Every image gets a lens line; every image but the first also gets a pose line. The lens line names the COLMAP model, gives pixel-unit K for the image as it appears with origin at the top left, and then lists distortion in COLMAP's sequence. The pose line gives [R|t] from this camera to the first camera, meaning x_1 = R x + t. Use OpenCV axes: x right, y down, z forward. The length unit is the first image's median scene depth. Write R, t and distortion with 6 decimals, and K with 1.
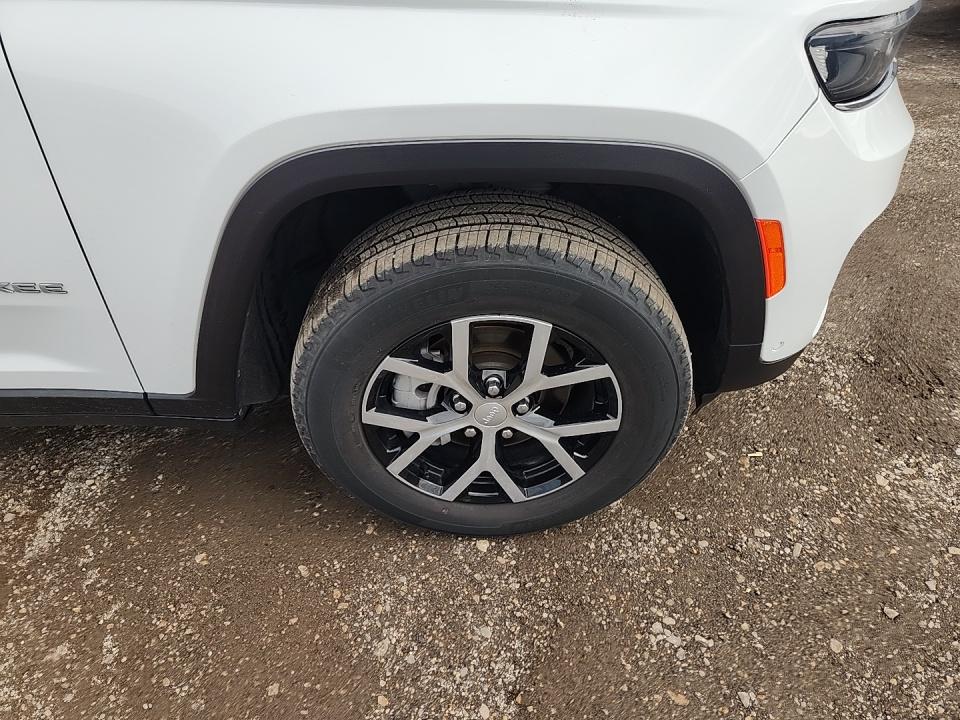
lens RADIAL K [[631.0, 0, 465.8], [0, 631.0, 363.9], [0, 0, 1]] dist [0.081196, -0.063888]
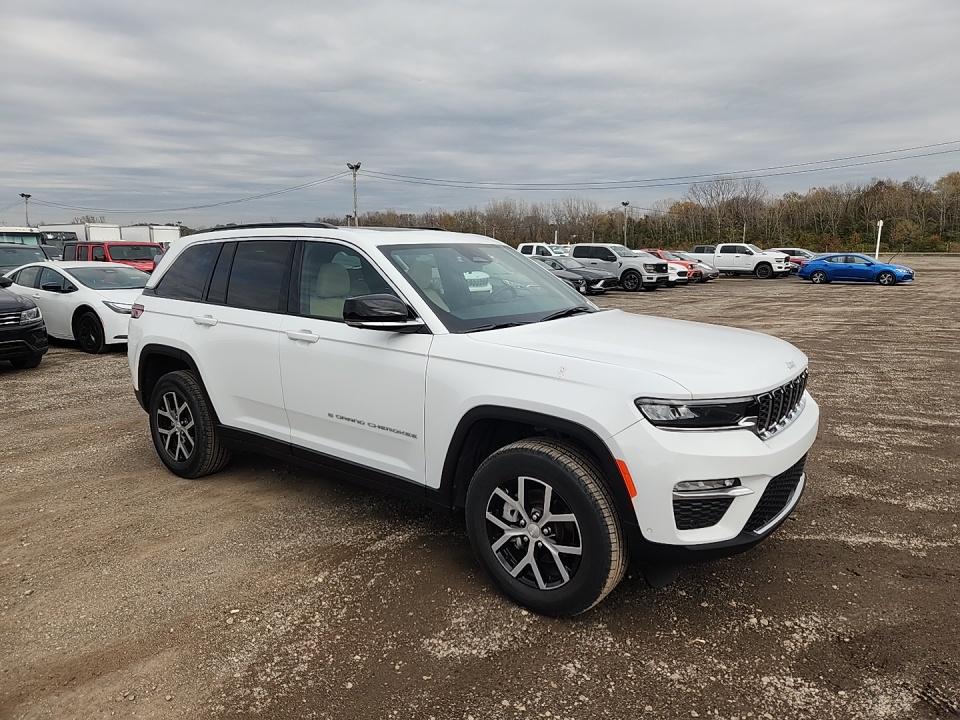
lens RADIAL K [[666.4, 0, 480.0], [0, 666.4, 360.0], [0, 0, 1]] dist [0.084490, -0.083293]
pose [[0.784039, 0.119452, -0.609109, 1.255792], [-0.403697, 0.843543, -0.354208, 0.482646], [0.471499, 0.523609, 0.709593, -1.087498]]
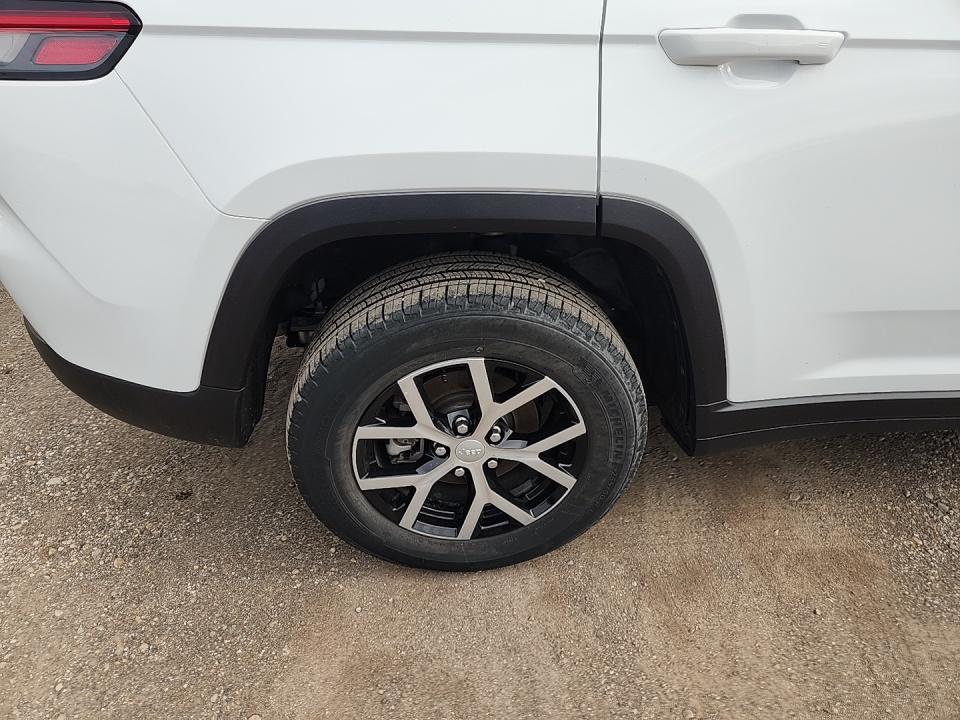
lens RADIAL K [[631.0, 0, 465.8], [0, 631.0, 363.9], [0, 0, 1]] dist [0.081196, -0.063888]
pose [[0.996294, -0.015105, 0.084671, -2.450544], [0.023205, 0.995158, -0.095510, 0.089614], [-0.082818, 0.097121, 0.991821, -0.075294]]
